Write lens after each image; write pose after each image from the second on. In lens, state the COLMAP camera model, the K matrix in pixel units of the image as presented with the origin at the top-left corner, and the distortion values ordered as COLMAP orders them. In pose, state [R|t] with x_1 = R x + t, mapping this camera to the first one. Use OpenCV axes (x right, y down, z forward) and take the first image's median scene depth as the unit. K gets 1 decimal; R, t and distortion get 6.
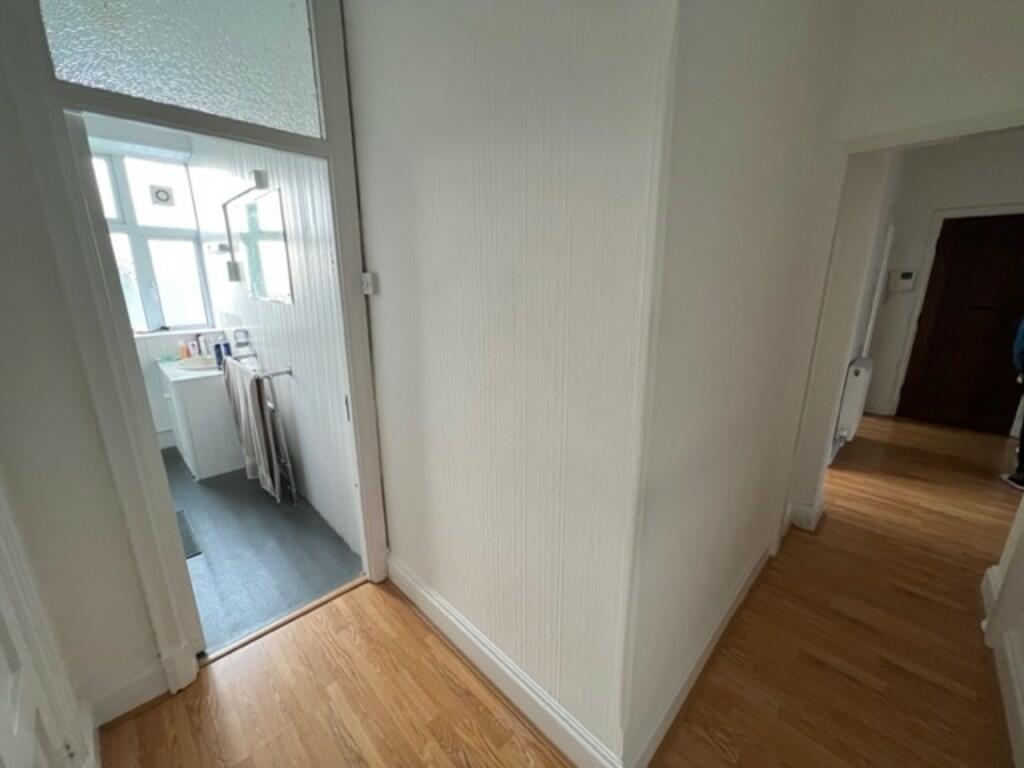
lens RADIAL K [[413.4, 0, 513.6], [0, 413.4, 384.7], [0, 0, 1]] dist [-0.001201, 0.000829]
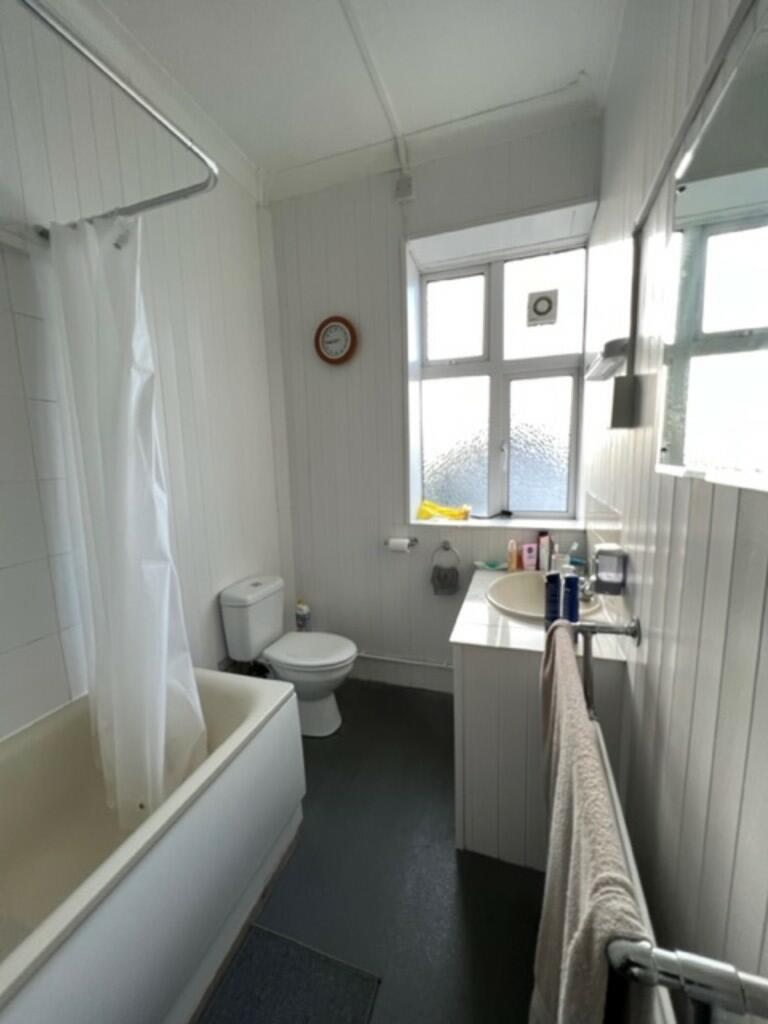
lens RADIAL K [[413.4, 0, 382.3], [0, 413.4, 509.5], [0, 0, 1]] dist [-0.001201, 0.000829]
pose [[0.441461, 0.103920, -0.891242, -0.365421], [-0.204706, 0.978741, 0.012725, -0.115160], [0.873617, 0.176825, 0.453349, 0.555430]]
